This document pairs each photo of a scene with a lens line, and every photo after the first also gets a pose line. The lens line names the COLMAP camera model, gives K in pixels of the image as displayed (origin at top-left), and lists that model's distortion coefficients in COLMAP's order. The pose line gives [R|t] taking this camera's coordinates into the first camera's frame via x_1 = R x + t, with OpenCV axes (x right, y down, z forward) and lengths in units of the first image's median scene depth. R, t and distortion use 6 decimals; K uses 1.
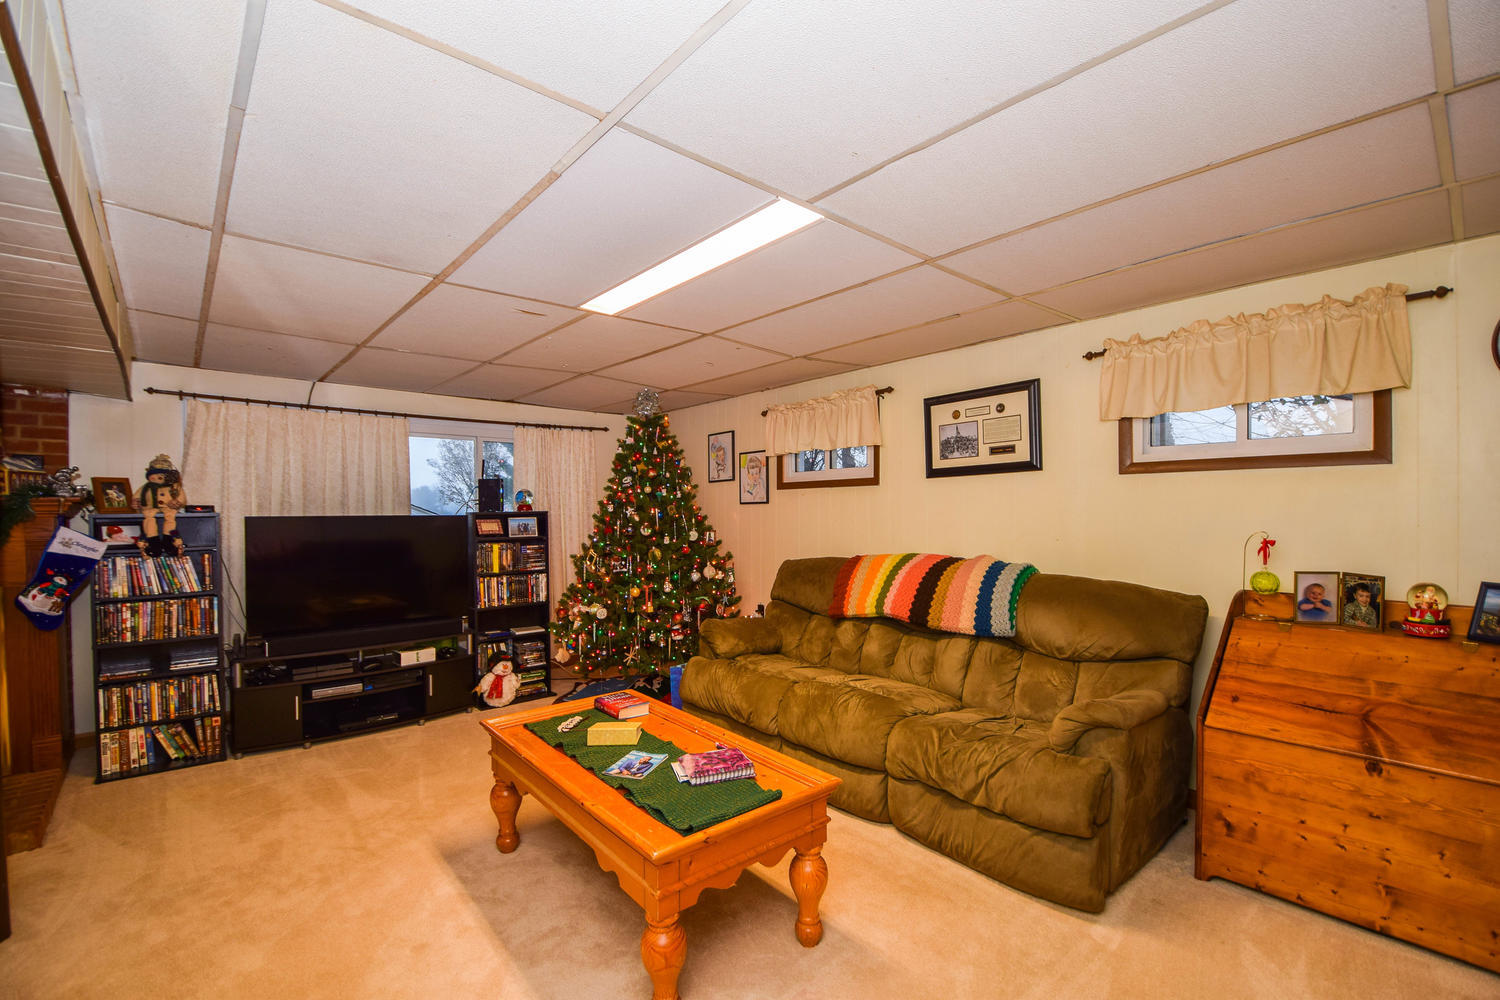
lens RADIAL K [[656.8, 0, 752.7], [0, 656.8, 514.9], [0, 0, 1]] dist [-0.000989, -0.000944]
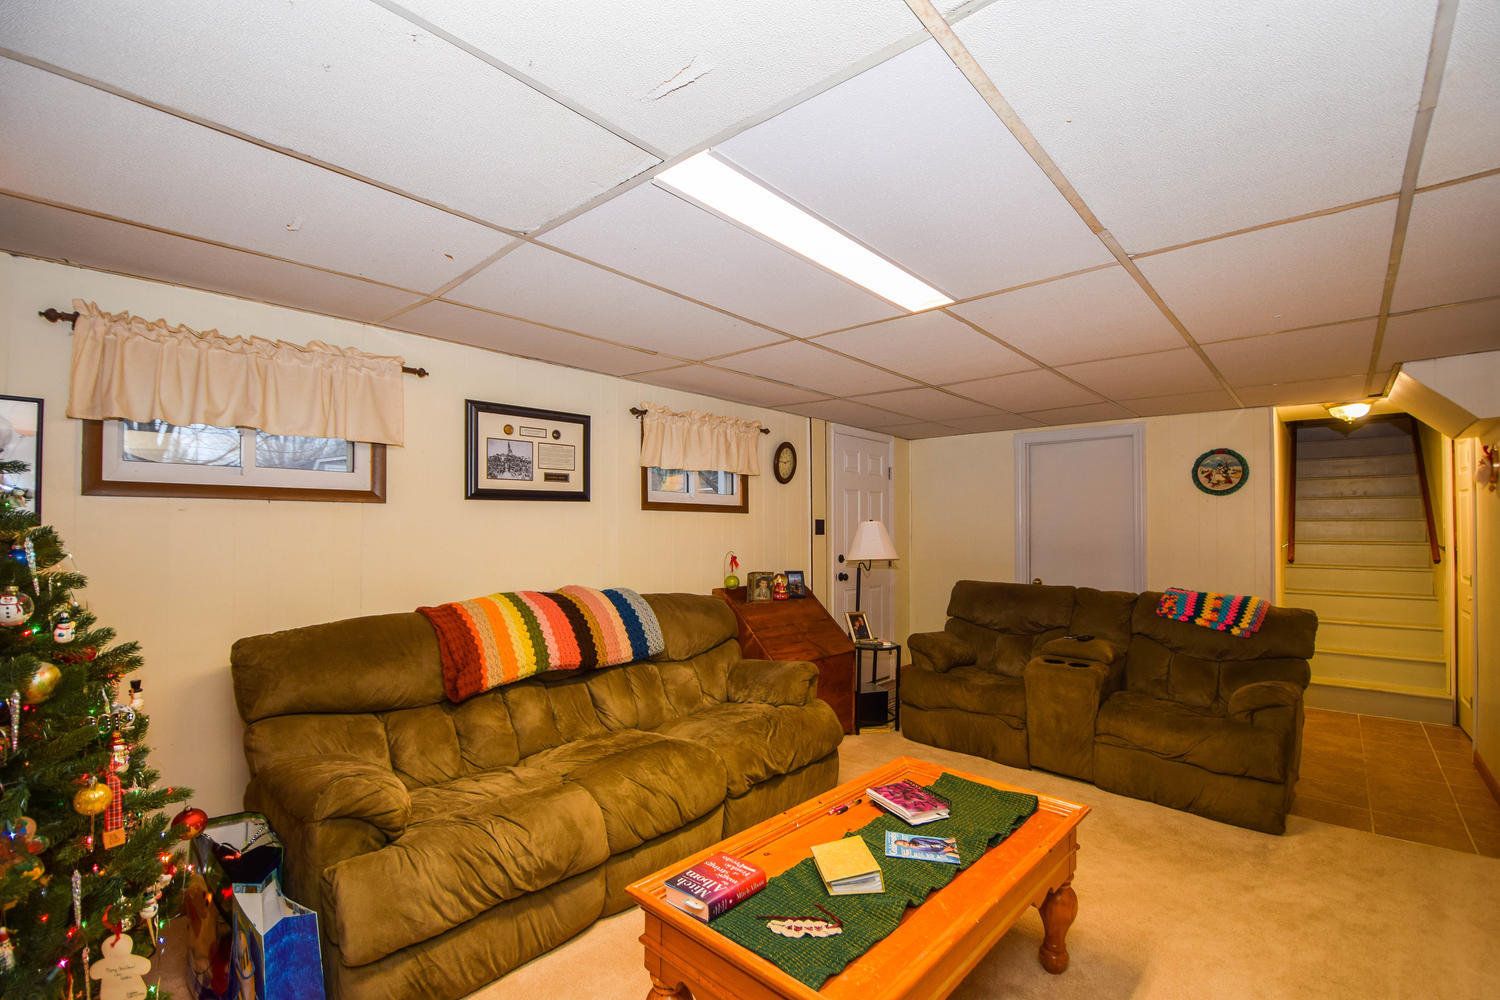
lens RADIAL K [[656.8, 0, 752.7], [0, 656.8, 514.9], [0, 0, 1]] dist [-0.000989, -0.000944]
pose [[-0.126722, 0.028313, 0.991534, -0.631524], [0.005575, 0.999597, -0.027831, -0.014194], [-0.991923, 0.002001, -0.126829, 0.839251]]
